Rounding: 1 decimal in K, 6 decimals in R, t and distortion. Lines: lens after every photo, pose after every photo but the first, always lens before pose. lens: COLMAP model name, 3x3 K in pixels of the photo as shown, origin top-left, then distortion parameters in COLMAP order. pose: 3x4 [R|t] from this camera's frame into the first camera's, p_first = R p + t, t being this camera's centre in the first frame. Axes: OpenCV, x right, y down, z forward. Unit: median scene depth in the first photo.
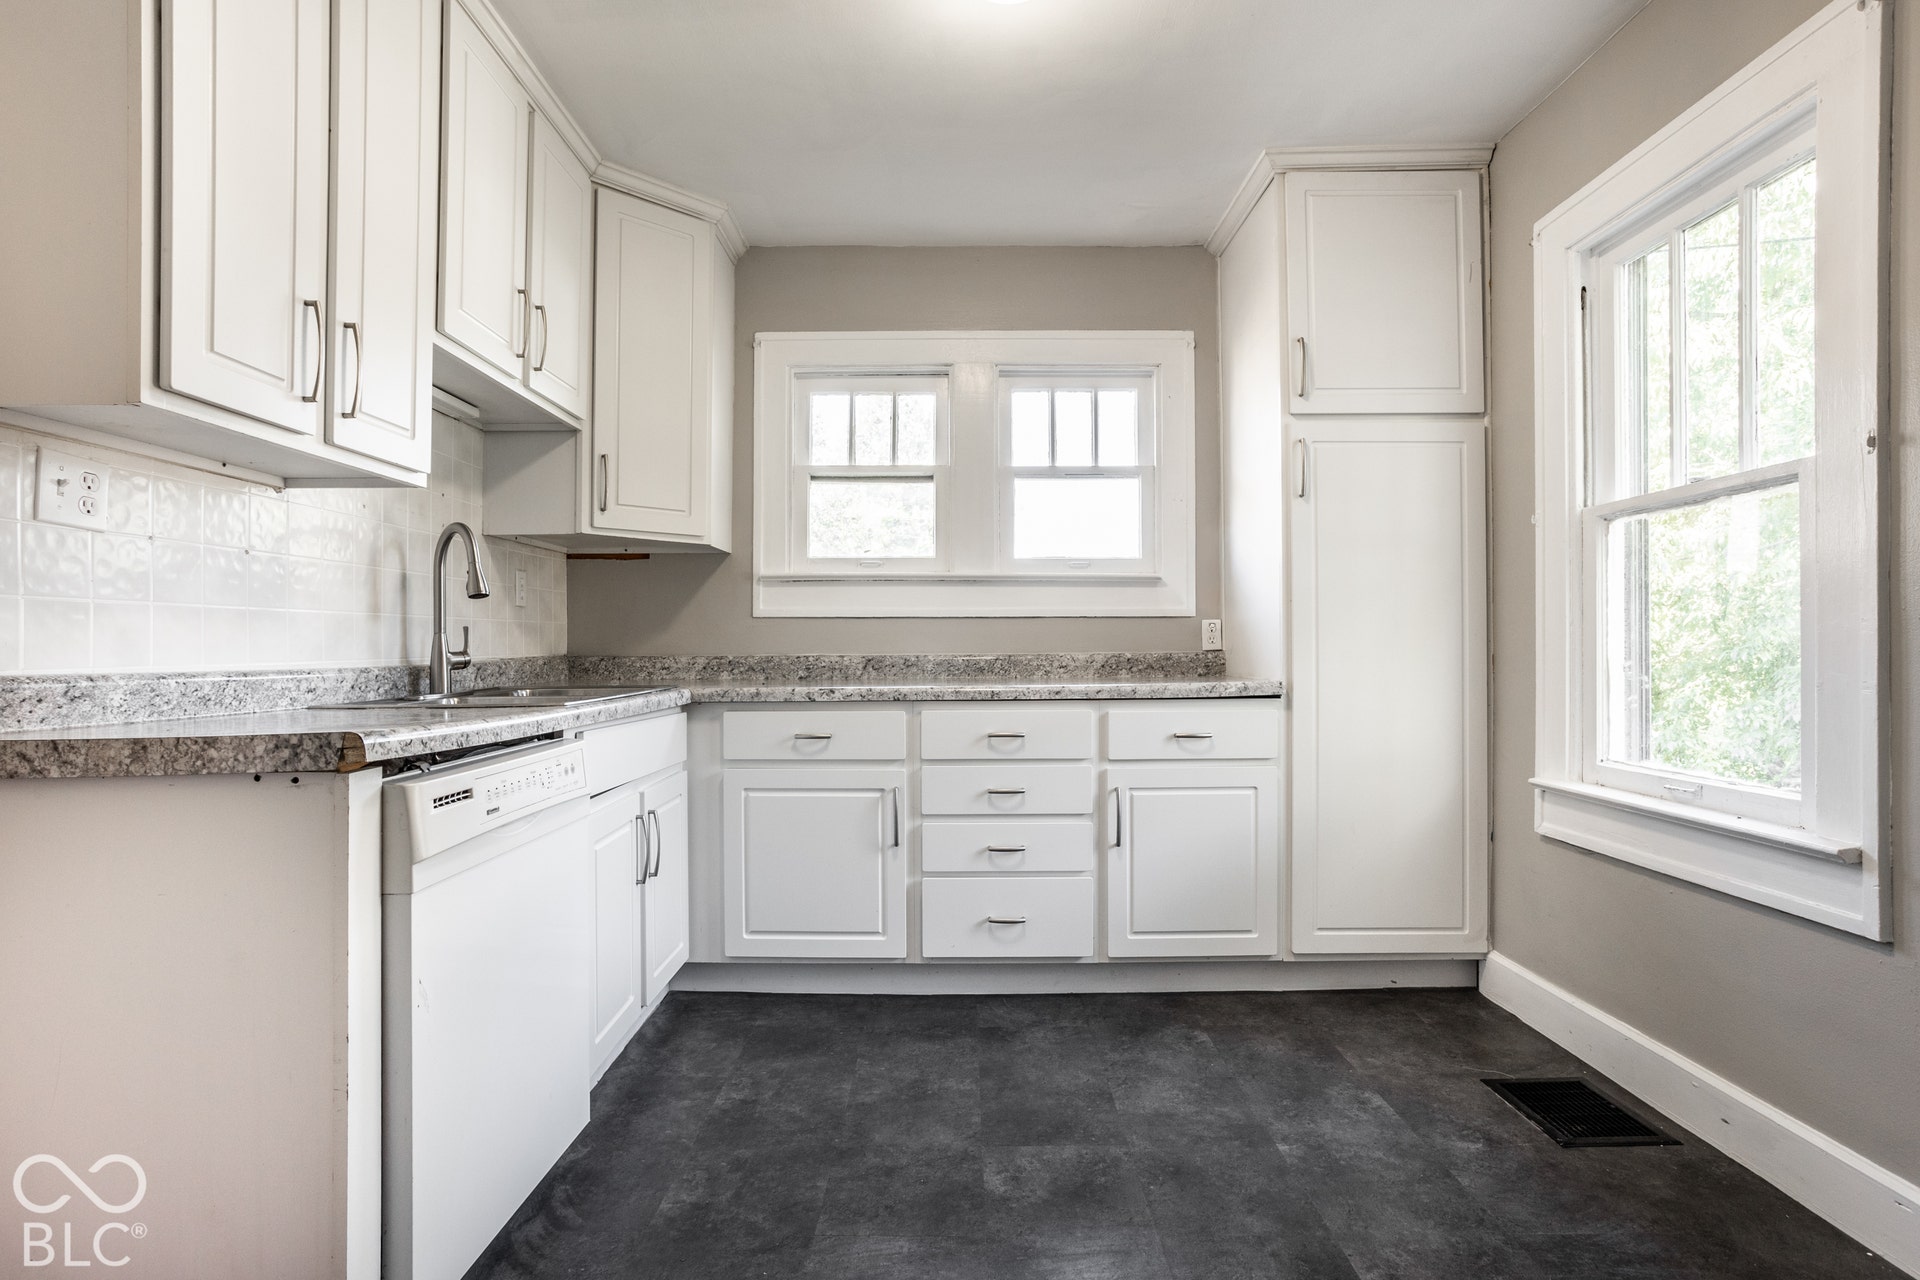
lens RADIAL K [[922.3, 0, 955.2], [0, 922.3, 634.9], [0, 0, 1]] dist [-0.011093, 0.000471]
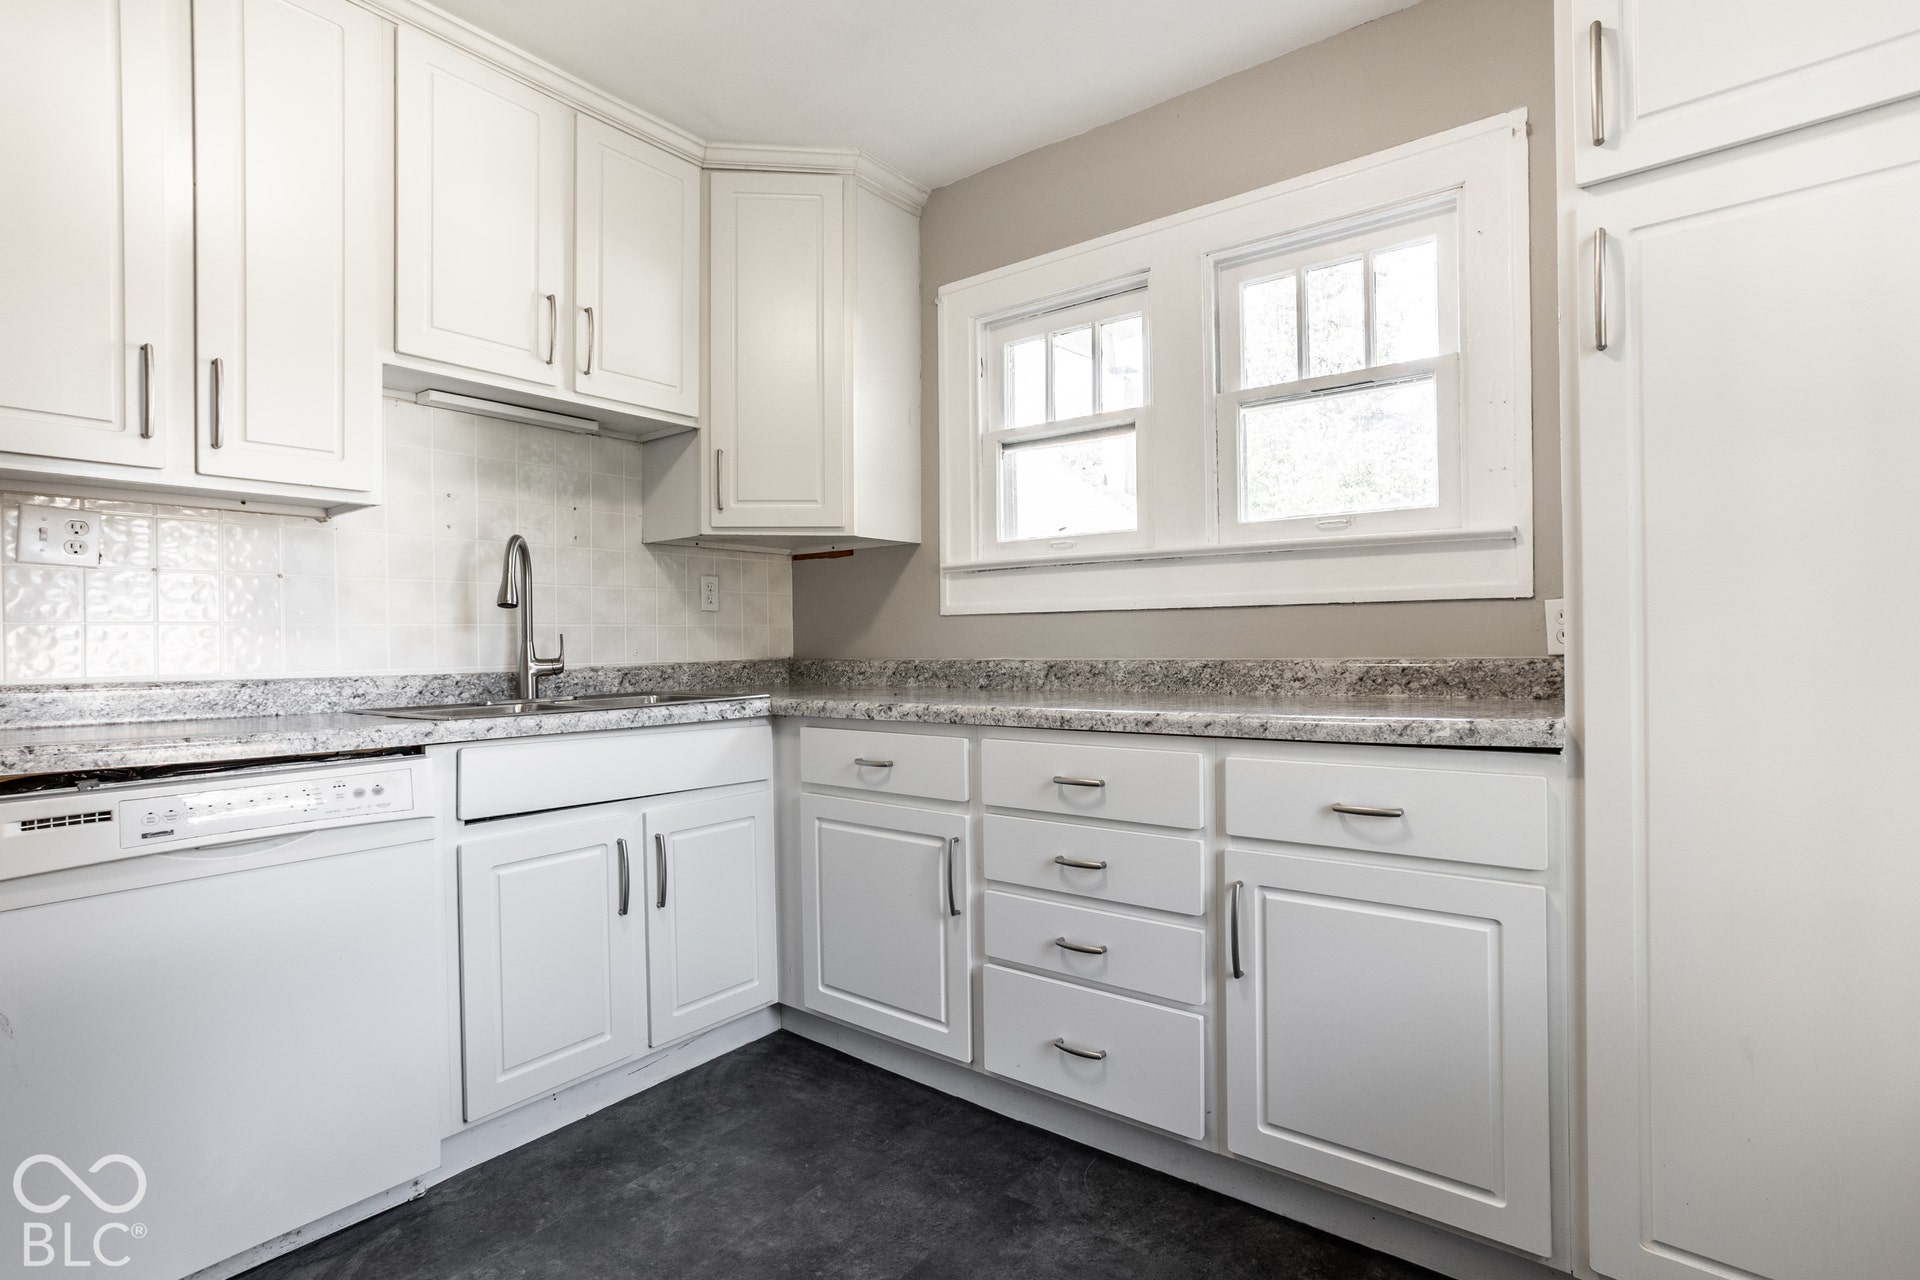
lens RADIAL K [[922.3, 0, 955.2], [0, 922.3, 634.9], [0, 0, 1]] dist [-0.011093, 0.000471]
pose [[0.794977, -0.010564, -0.606548, 0.400231], [0.015817, 0.999869, 0.003316, -0.004480], [0.606434, -0.012230, 0.795040, 0.397173]]
